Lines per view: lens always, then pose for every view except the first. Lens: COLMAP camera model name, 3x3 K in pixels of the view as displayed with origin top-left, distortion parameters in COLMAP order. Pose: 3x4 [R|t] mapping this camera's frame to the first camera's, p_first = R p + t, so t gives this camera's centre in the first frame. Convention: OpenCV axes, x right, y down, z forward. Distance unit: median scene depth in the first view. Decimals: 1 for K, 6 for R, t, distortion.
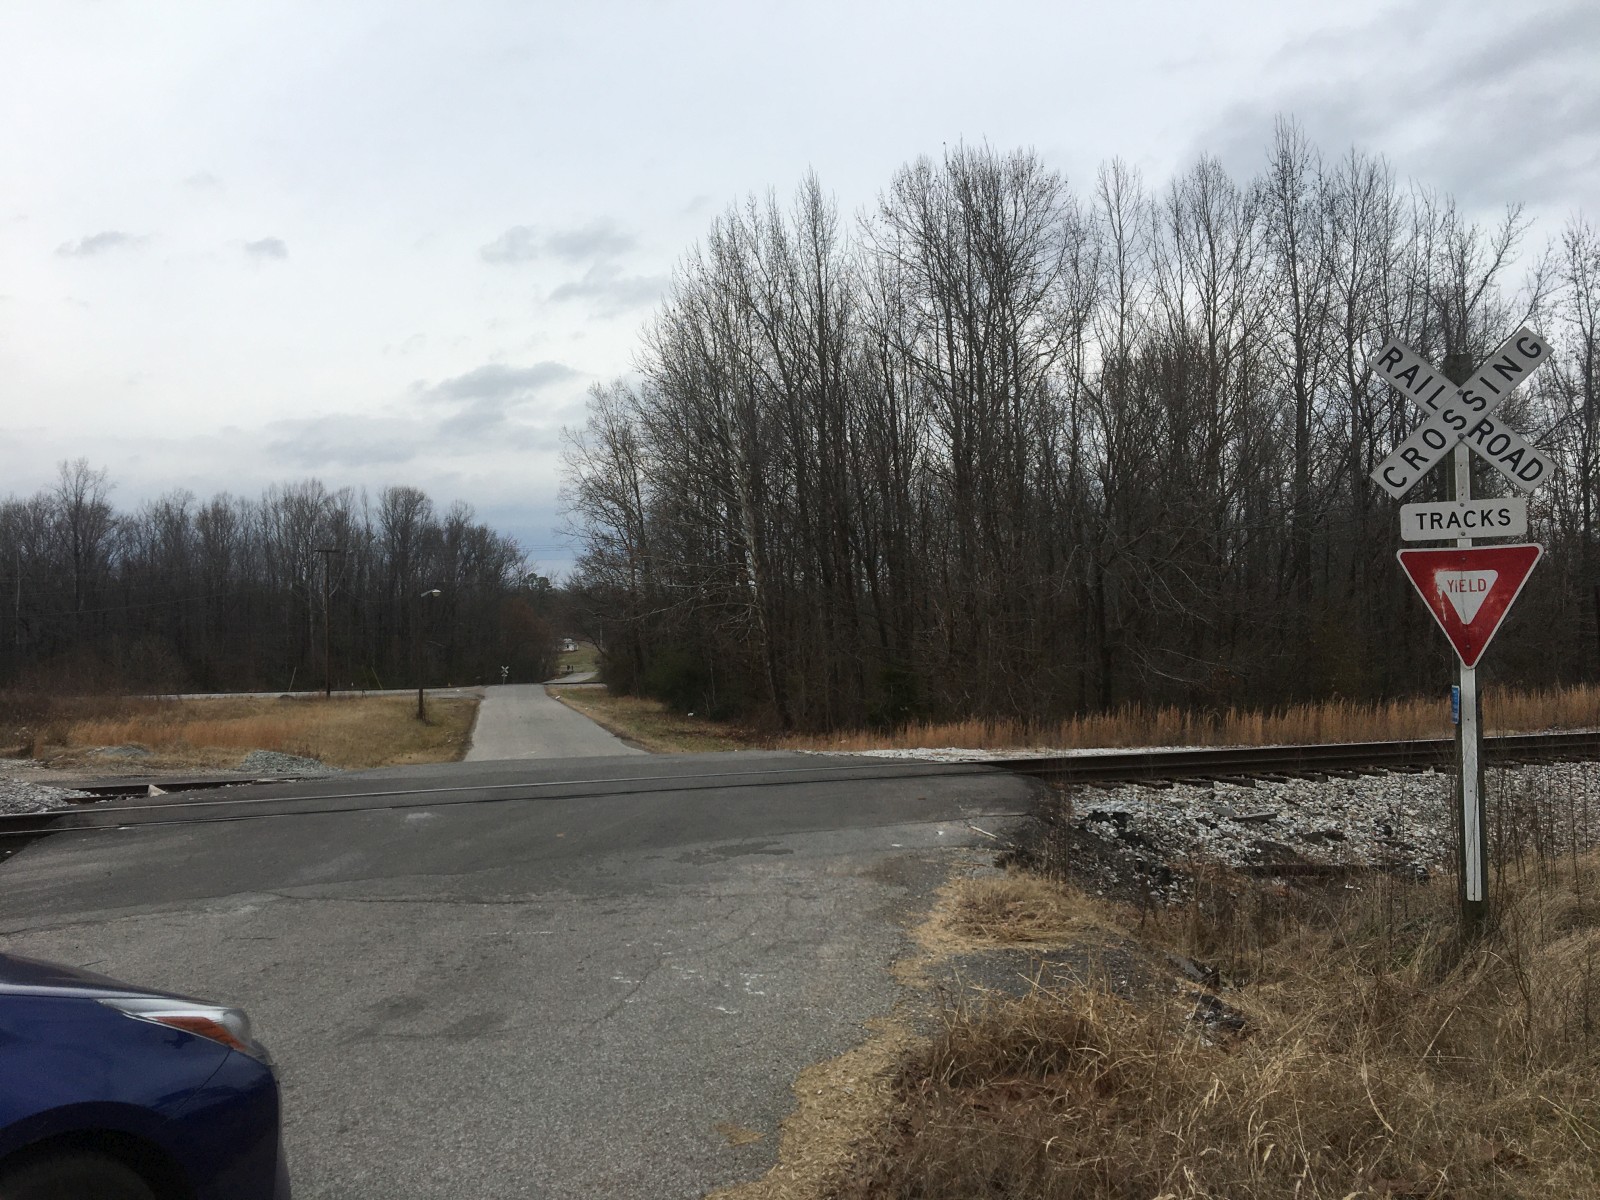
lens RADIAL K [[1274.1, 0, 797.4], [0, 1274.1, 609.7], [0, 0, 1]] dist [0.049202, -0.095866]
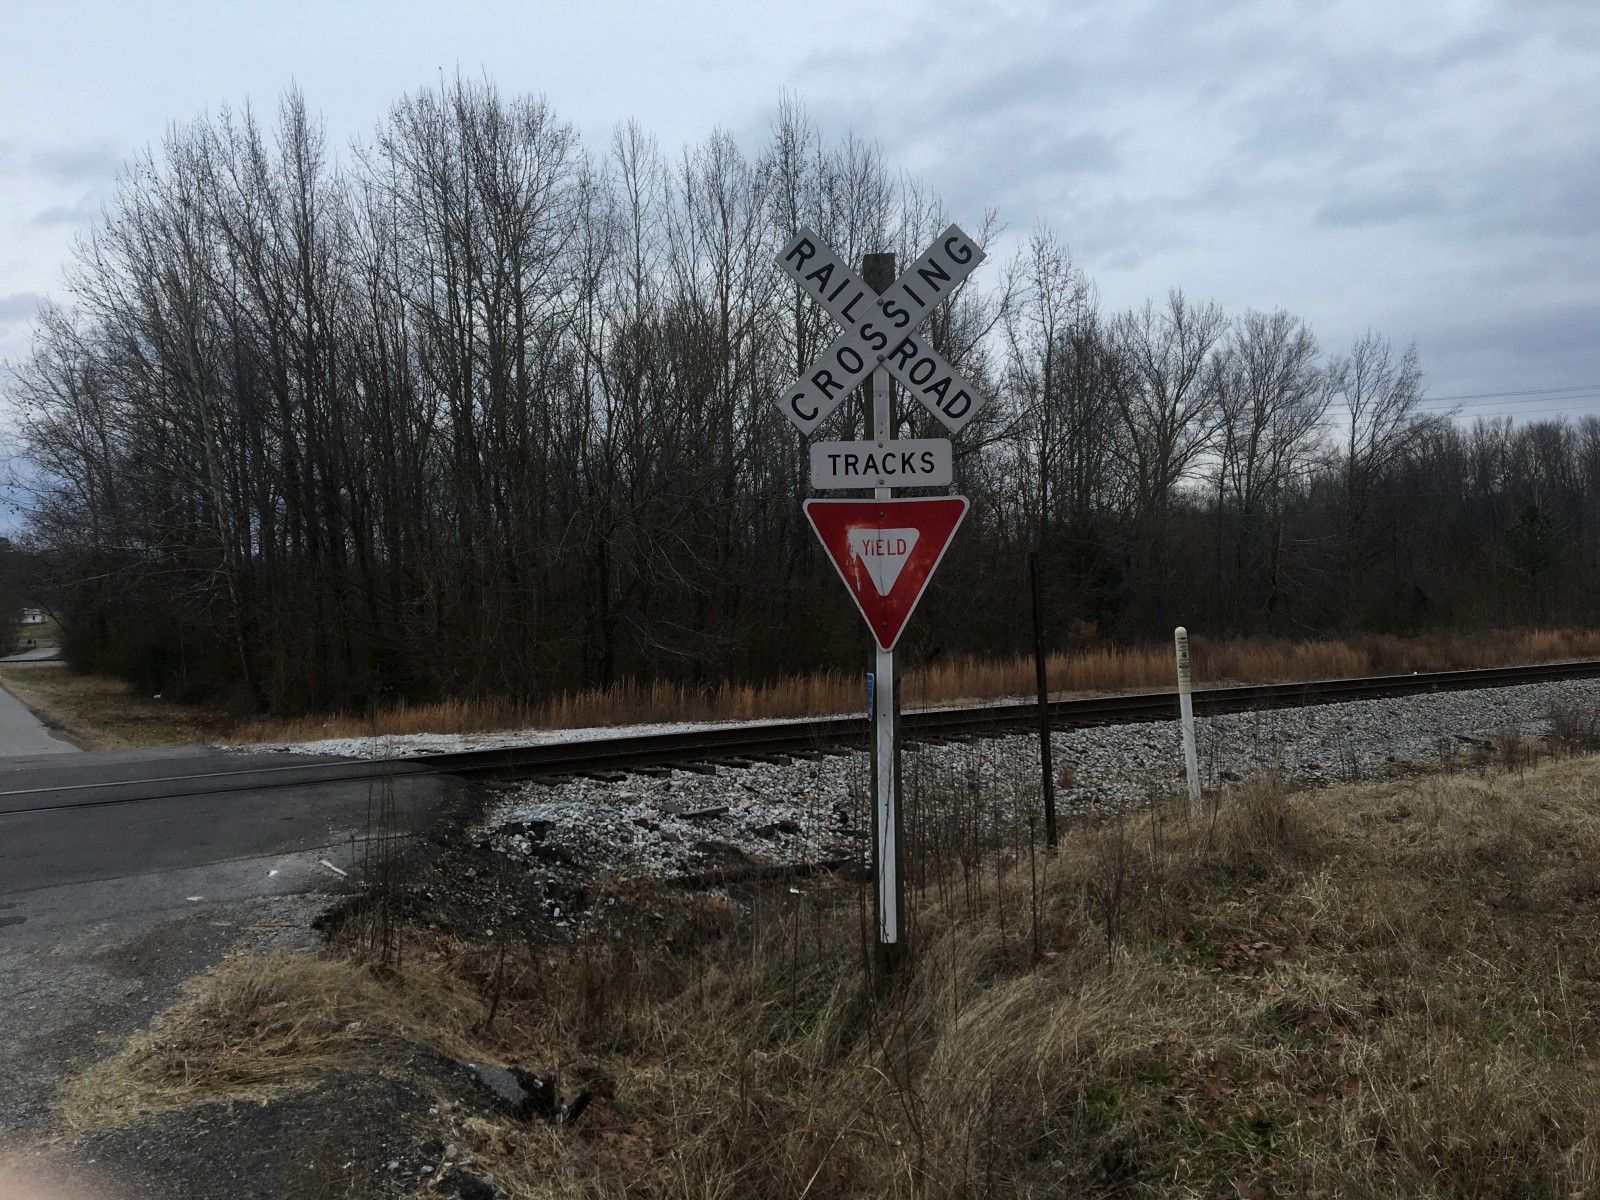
lens RADIAL K [[1274.1, 0, 797.4], [0, 1274.1, 609.7], [0, 0, 1]] dist [0.049202, -0.095866]
pose [[0.935904, 0.001721, 0.352251, 0.100692], [-0.009612, 0.999740, 0.020653, 0.002159], [-0.352124, -0.022715, 0.935678, 0.145135]]
